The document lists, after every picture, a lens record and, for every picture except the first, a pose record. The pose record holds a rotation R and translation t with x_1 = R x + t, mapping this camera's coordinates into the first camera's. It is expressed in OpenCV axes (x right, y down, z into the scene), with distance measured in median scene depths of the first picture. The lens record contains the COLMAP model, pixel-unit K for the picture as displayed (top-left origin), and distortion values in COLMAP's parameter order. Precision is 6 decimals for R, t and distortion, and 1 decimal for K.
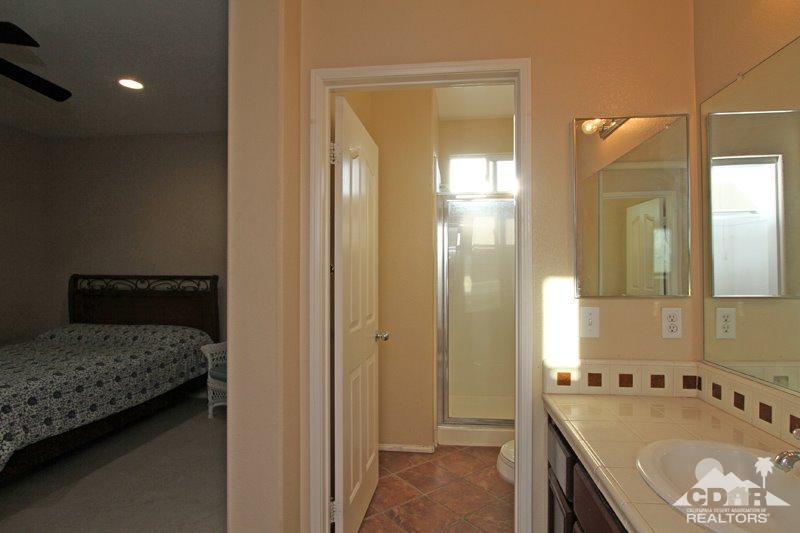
lens RADIAL K [[412.5, 0, 400.4], [0, 412.5, 262.0], [0, 0, 1]] dist [-0.007230, 0.003008]
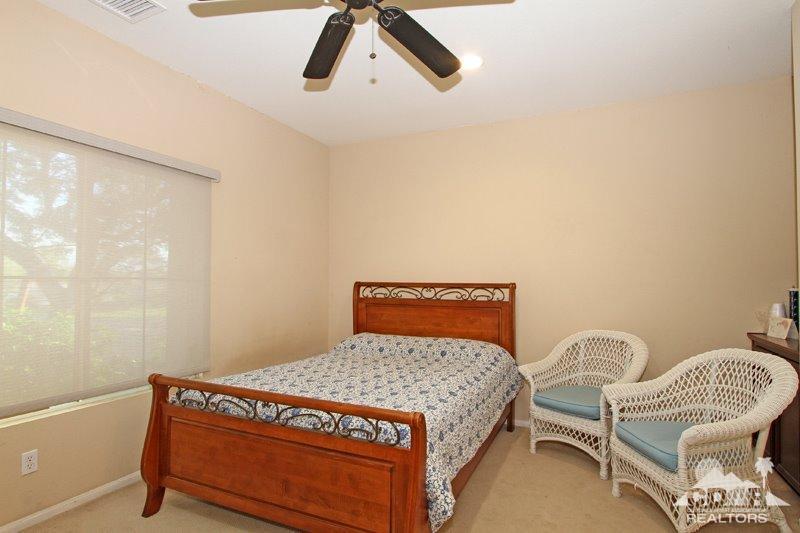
lens RADIAL K [[412.5, 0, 400.6], [0, 412.5, 271.2], [0, 0, 1]] dist [-0.007230, 0.003008]
pose [[0.956962, -0.004331, -0.290181, -0.420855], [0.001516, 0.999950, -0.009925, 0.015107], [0.290209, 0.009058, 0.956920, 0.106119]]
